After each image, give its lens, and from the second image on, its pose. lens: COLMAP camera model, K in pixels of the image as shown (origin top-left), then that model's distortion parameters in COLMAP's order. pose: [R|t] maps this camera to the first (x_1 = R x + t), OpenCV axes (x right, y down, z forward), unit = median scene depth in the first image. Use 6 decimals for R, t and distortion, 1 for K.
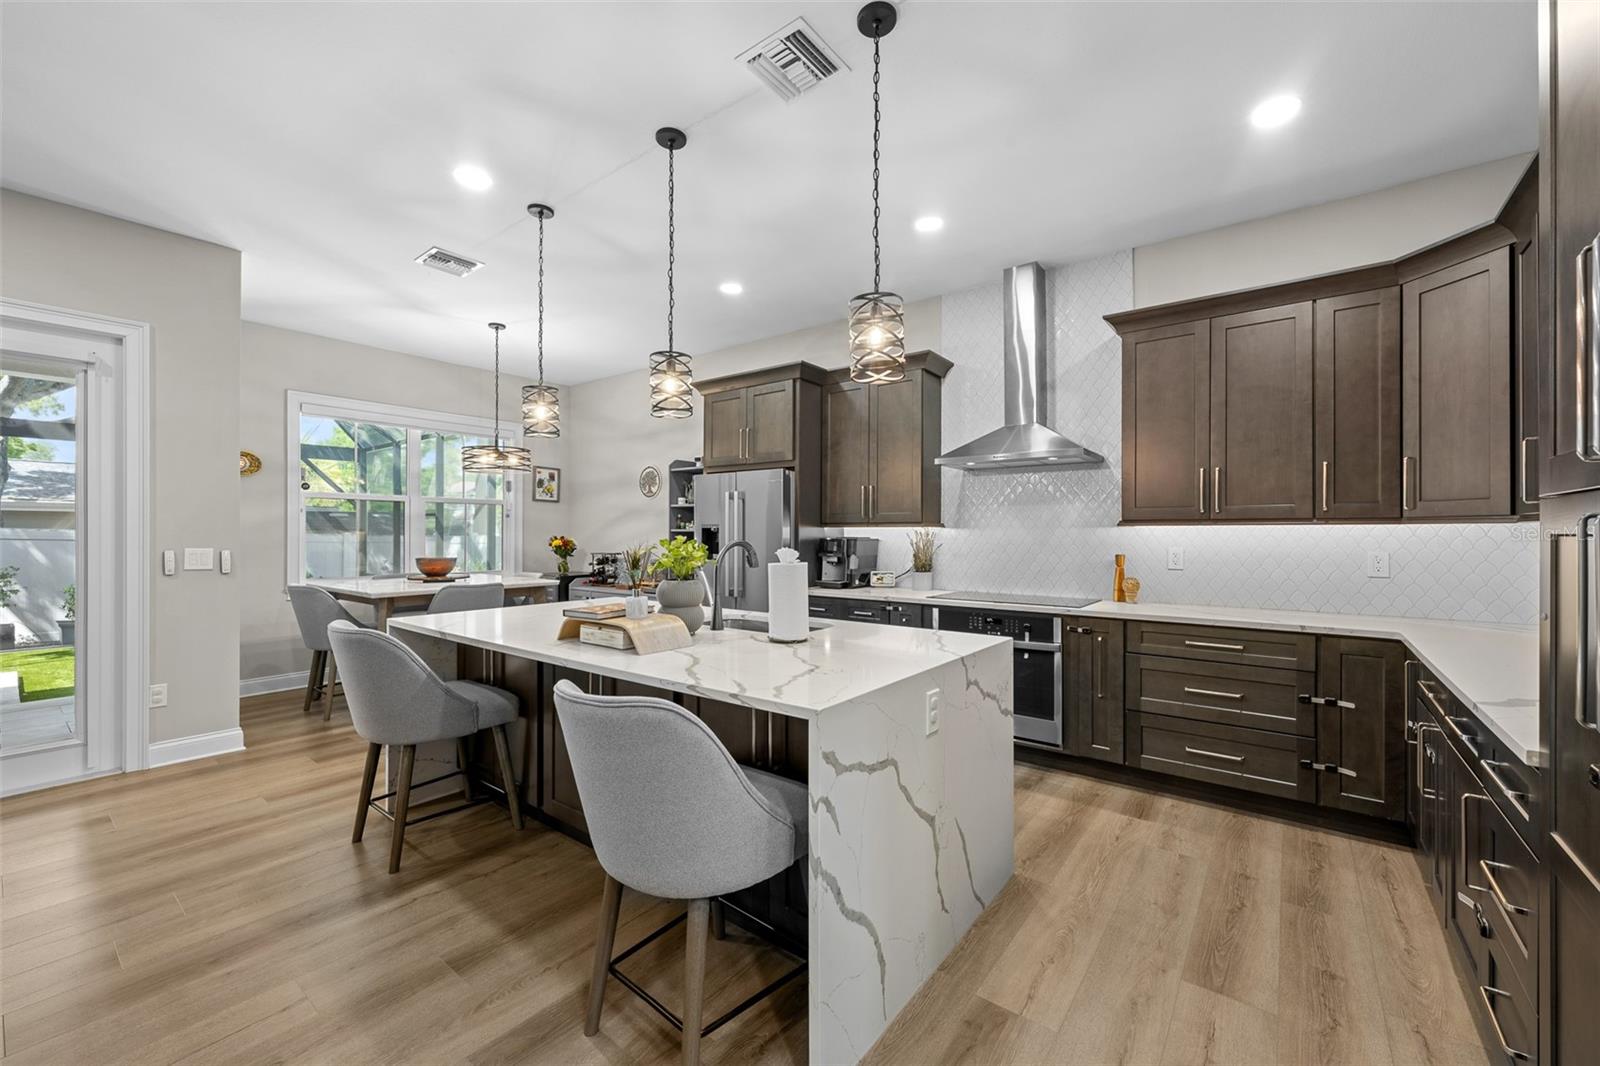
lens RADIAL K [[636.7, 0, 800.0], [0, 636.7, 533.0], [0, 0, 1]] dist [-0.000062, 0.000140]
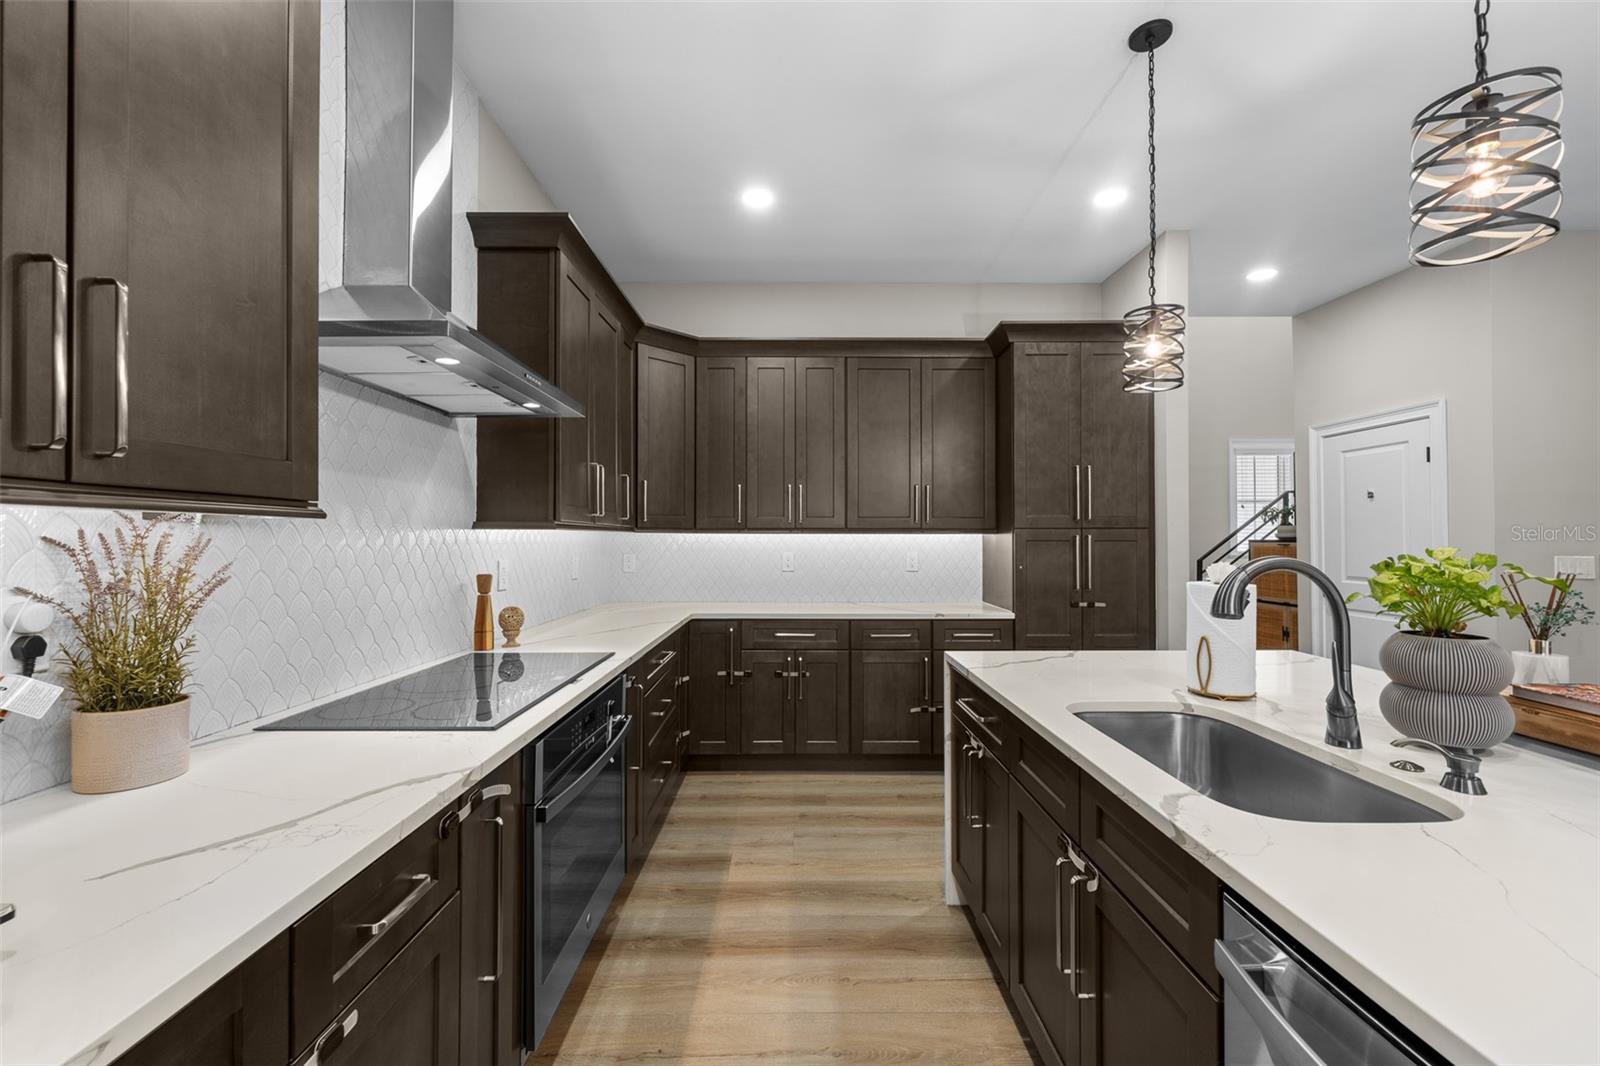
lens RADIAL K [[636.7, 0, 800.0], [0, 636.7, 533.0], [0, 0, 1]] dist [-0.000062, 0.000140]
pose [[-0.614908, 0.004540, 0.788586, -0.237067], [0.000189, 0.999984, -0.005610, -0.004166], [-0.788599, -0.003301, -0.614899, 1.504369]]
